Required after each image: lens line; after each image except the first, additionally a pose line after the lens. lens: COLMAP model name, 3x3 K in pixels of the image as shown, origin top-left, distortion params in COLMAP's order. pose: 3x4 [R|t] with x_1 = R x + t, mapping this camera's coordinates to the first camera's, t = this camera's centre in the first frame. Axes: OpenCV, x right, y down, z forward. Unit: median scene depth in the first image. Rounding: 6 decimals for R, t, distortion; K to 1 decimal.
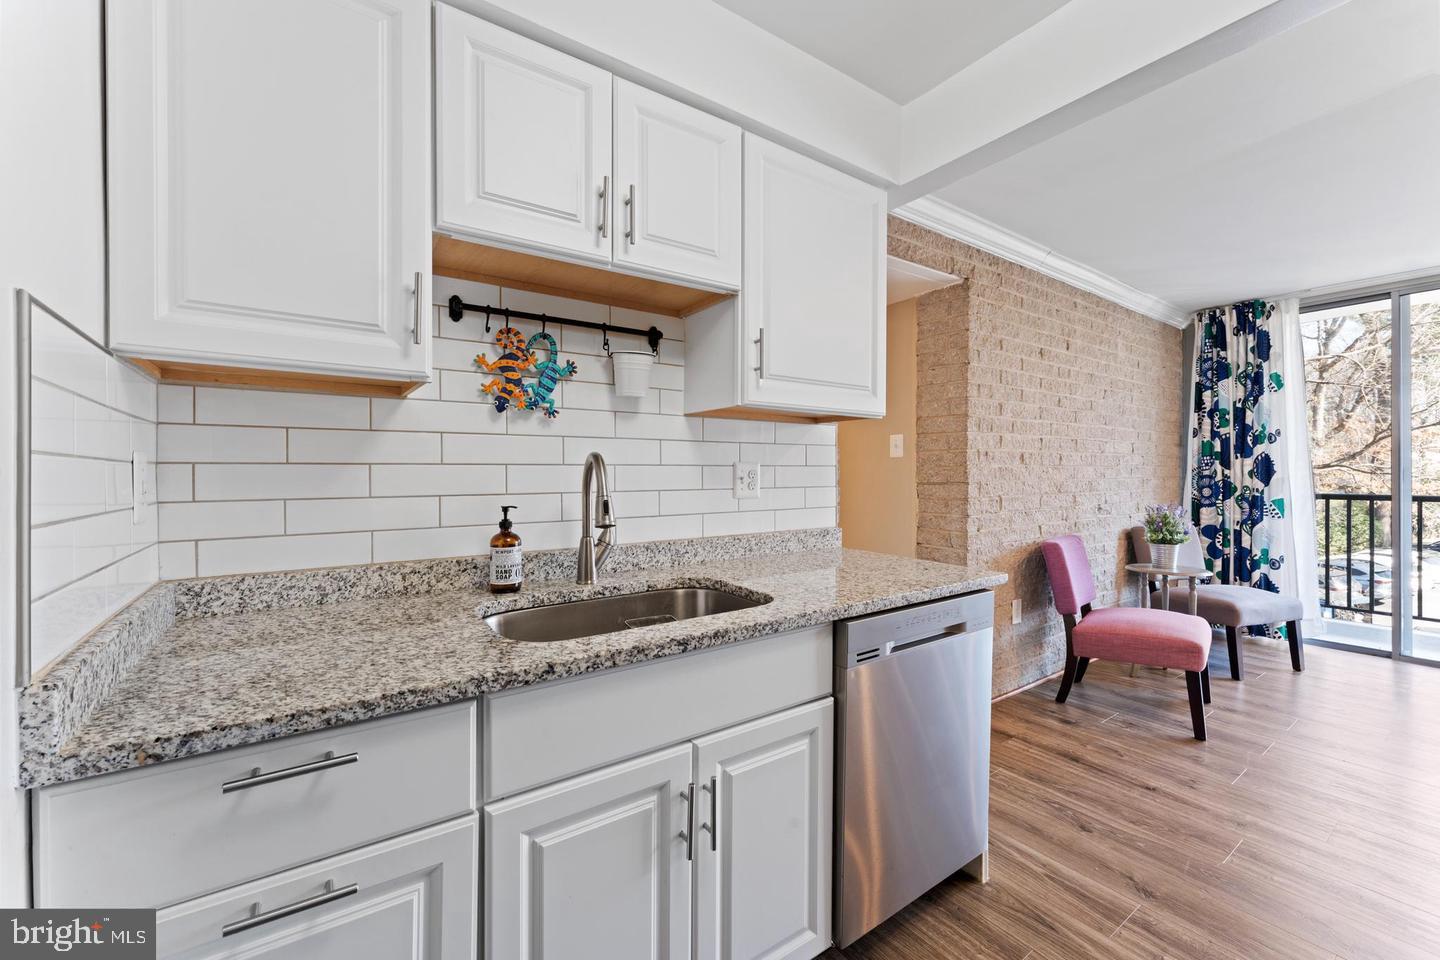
lens RADIAL K [[580.9, 0, 714.2], [0, 580.9, 476.3], [0, 0, 1]] dist [-0.000231, 0.000206]
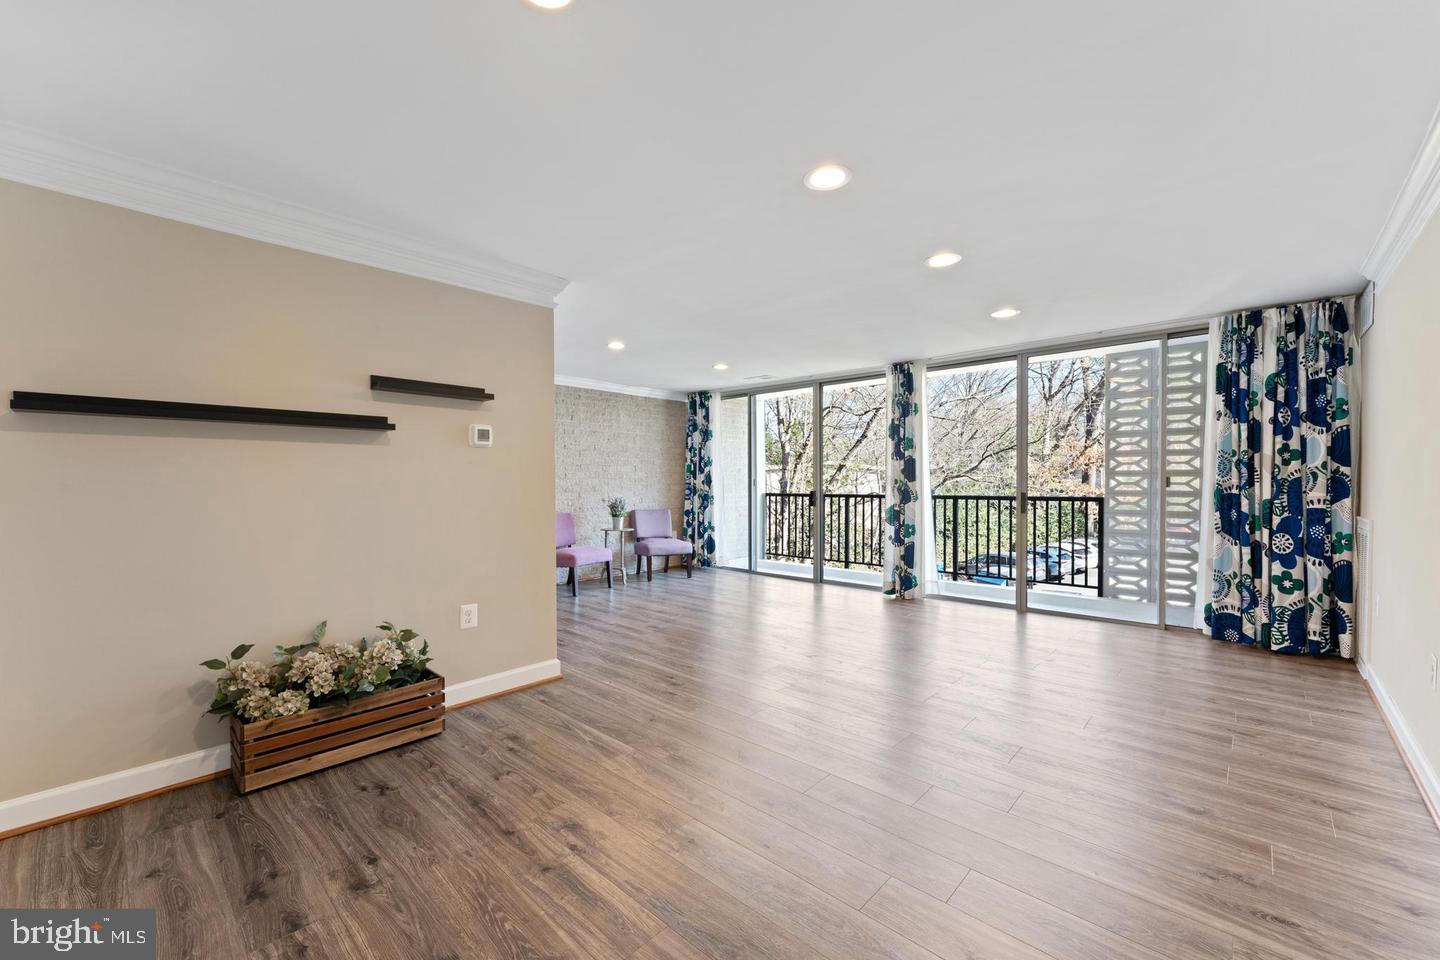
lens RADIAL K [[580.9, 0, 725.1], [0, 580.9, 480.9], [0, 0, 1]] dist [-0.000231, 0.000206]
pose [[0.976298, -0.001682, 0.216425, 0.577975], [0.003455, 0.999964, -0.007813, 0.006408], [-0.216404, 0.008375, 0.976268, -0.866871]]
